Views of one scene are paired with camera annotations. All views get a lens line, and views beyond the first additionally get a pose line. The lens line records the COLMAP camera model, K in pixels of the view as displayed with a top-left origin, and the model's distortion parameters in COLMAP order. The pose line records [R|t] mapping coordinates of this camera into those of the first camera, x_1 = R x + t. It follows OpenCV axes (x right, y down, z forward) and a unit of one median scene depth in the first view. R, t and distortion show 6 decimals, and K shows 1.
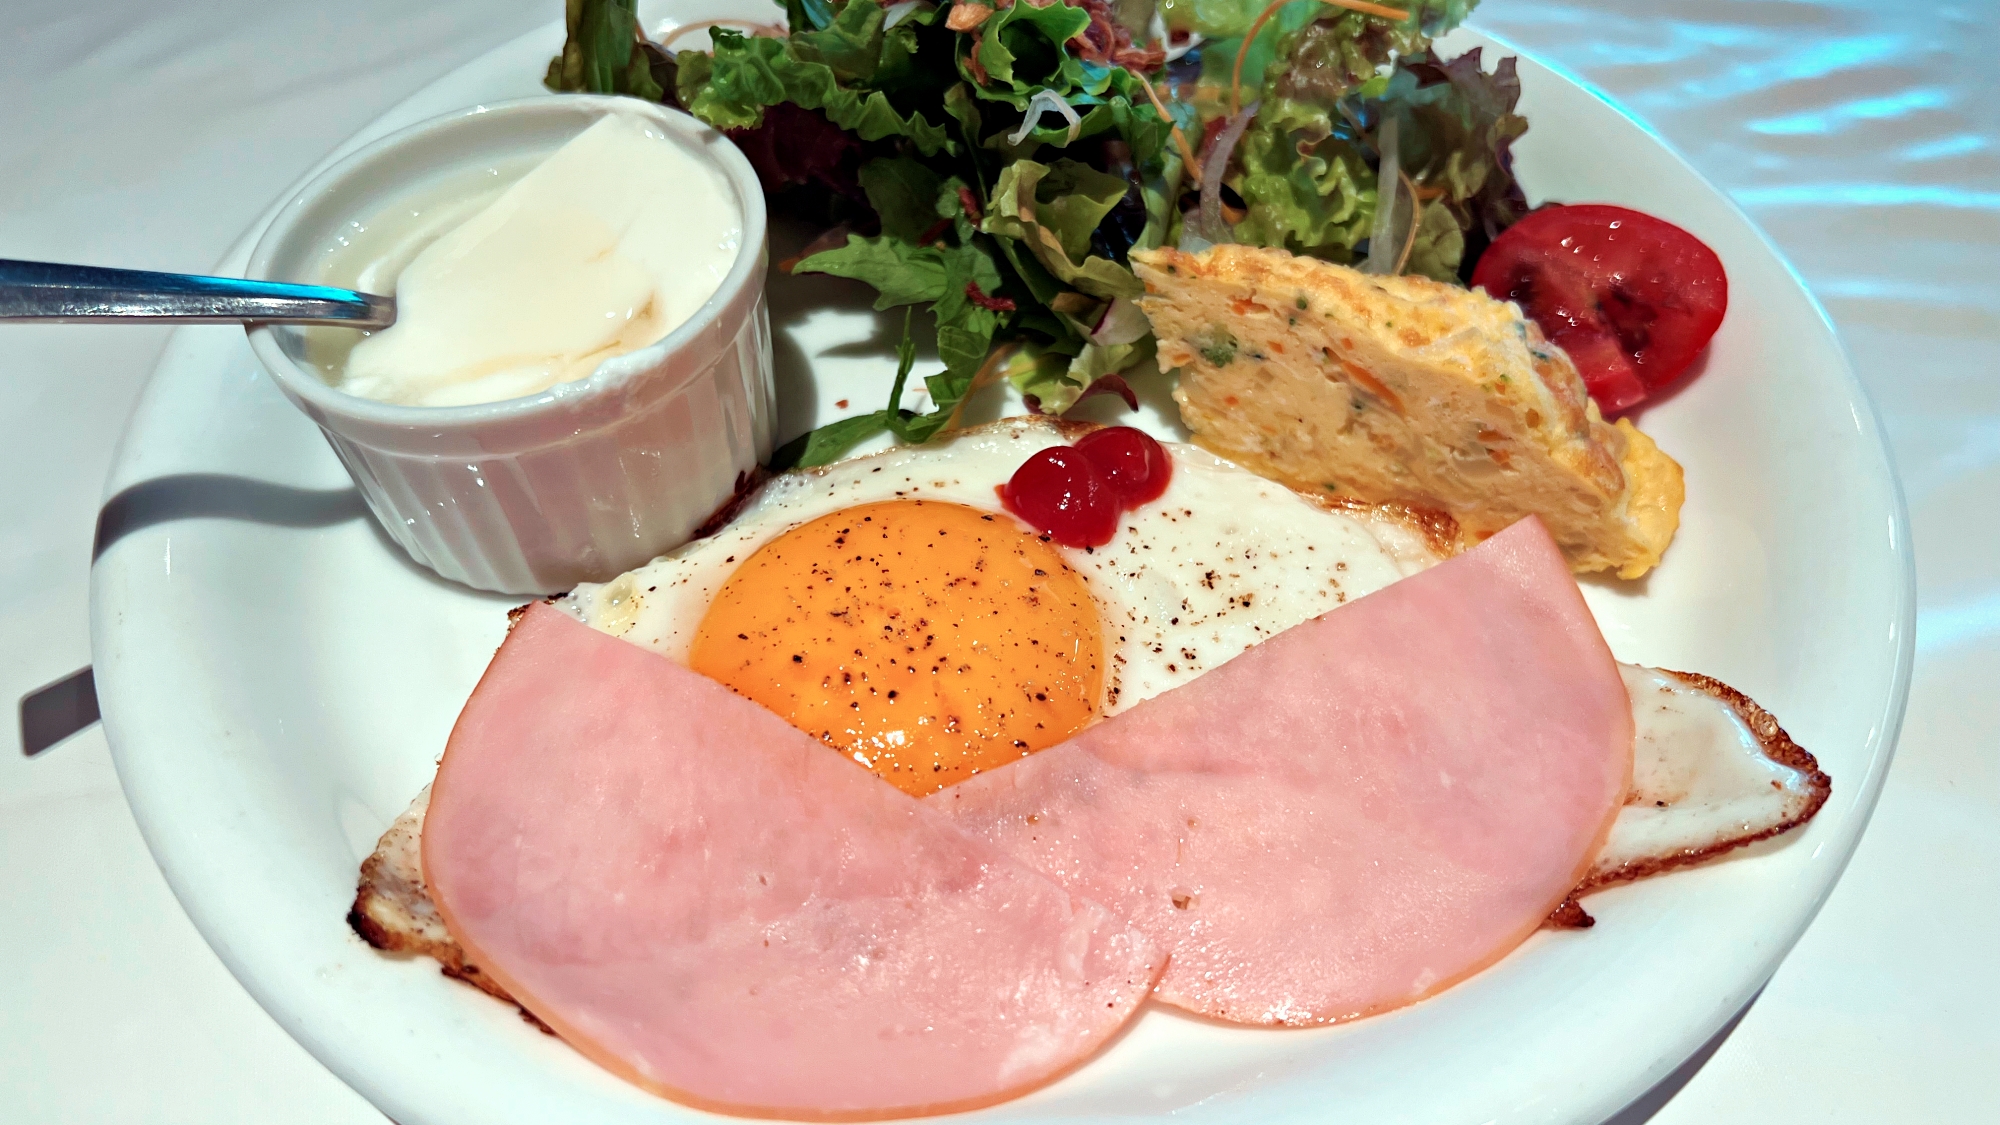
lens RADIAL K [[1512.4, 0, 997.2], [0, 1512.4, 571.5], [0, 0, 1]] dist [0.049112, -0.052775]
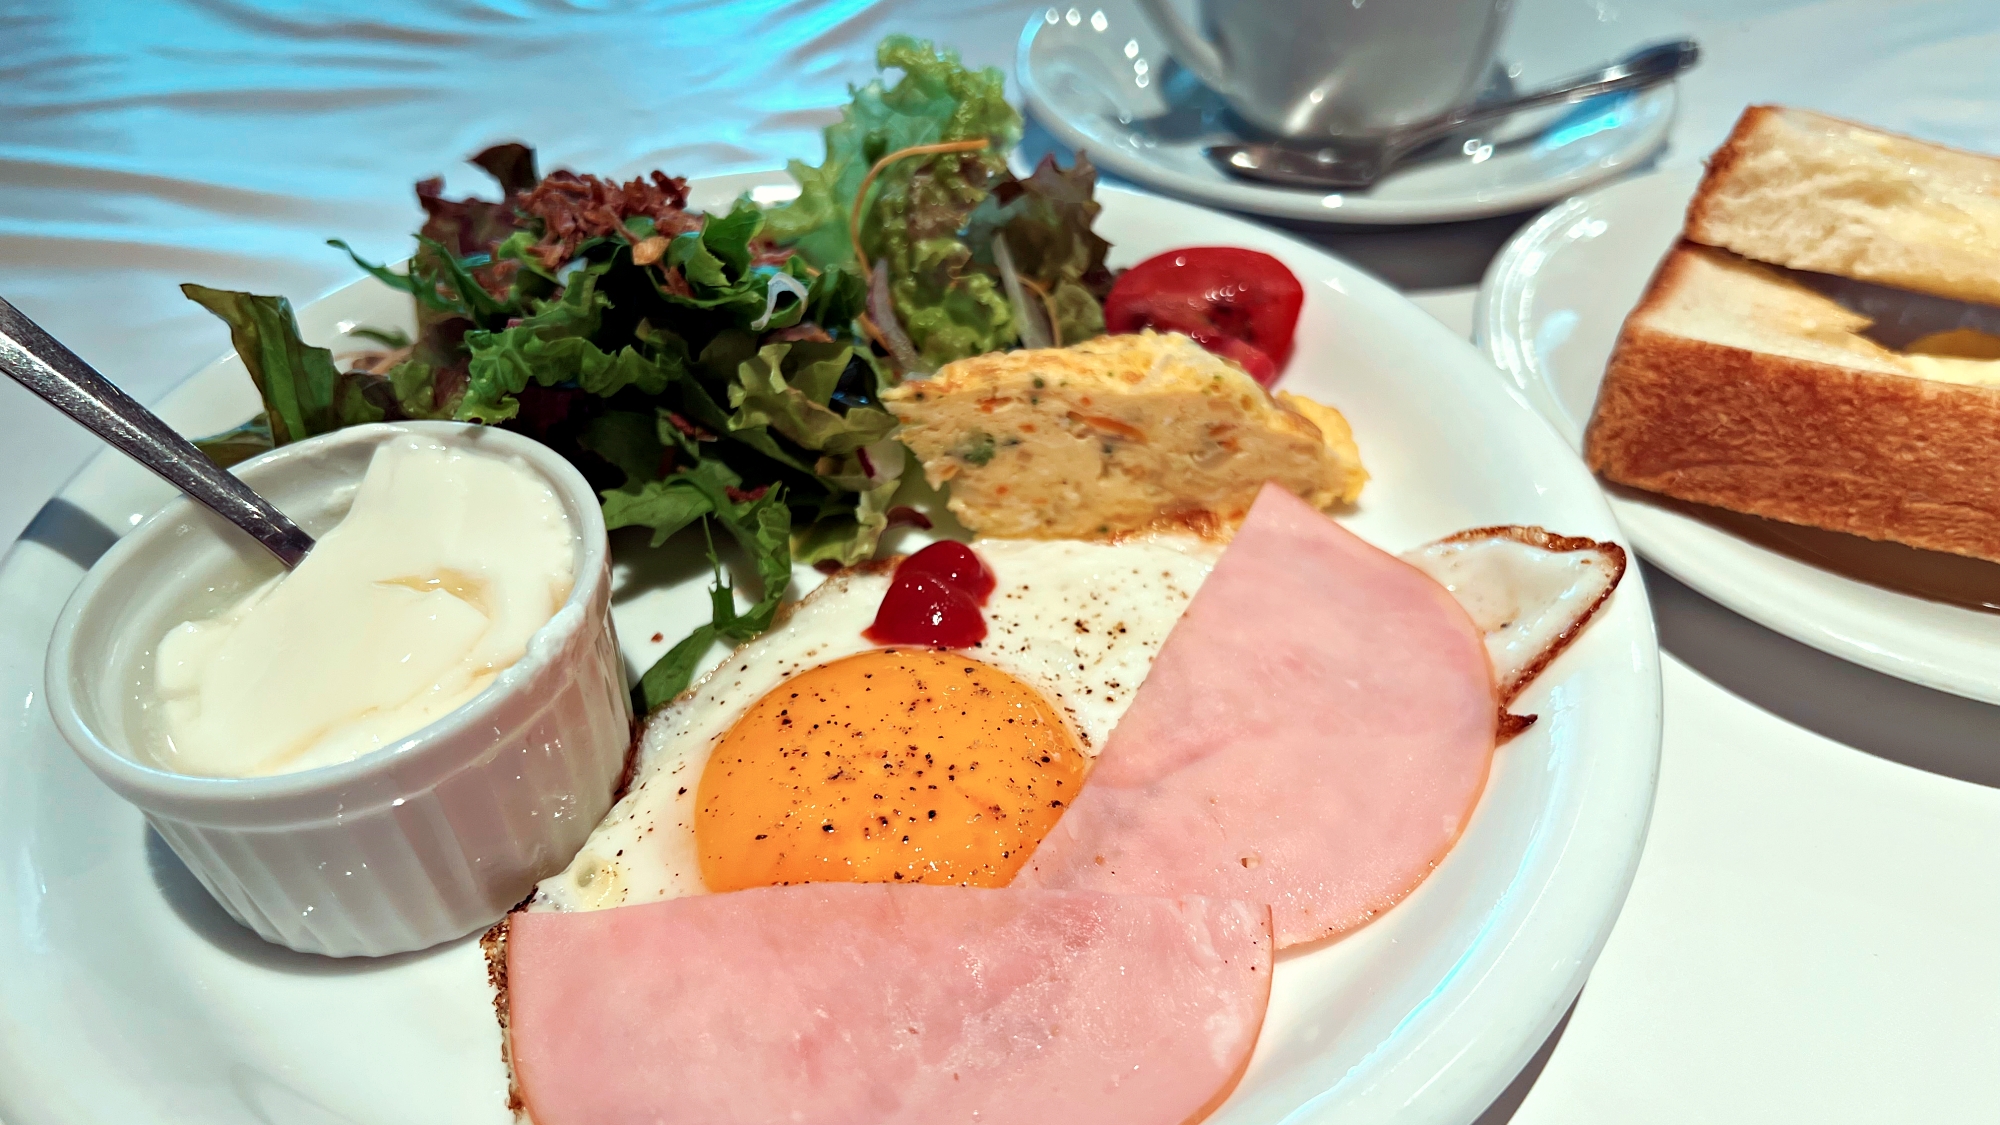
lens RADIAL K [[1512.4, 0, 986.2], [0, 1512.4, 575.1], [0, 0, 1]] dist [0.049112, -0.052775]
pose [[0.844772, -0.370510, 0.386113, -0.328838], [0.428159, 0.900801, -0.072366, 0.021026], [-0.320999, 0.226450, 0.919609, -0.010105]]
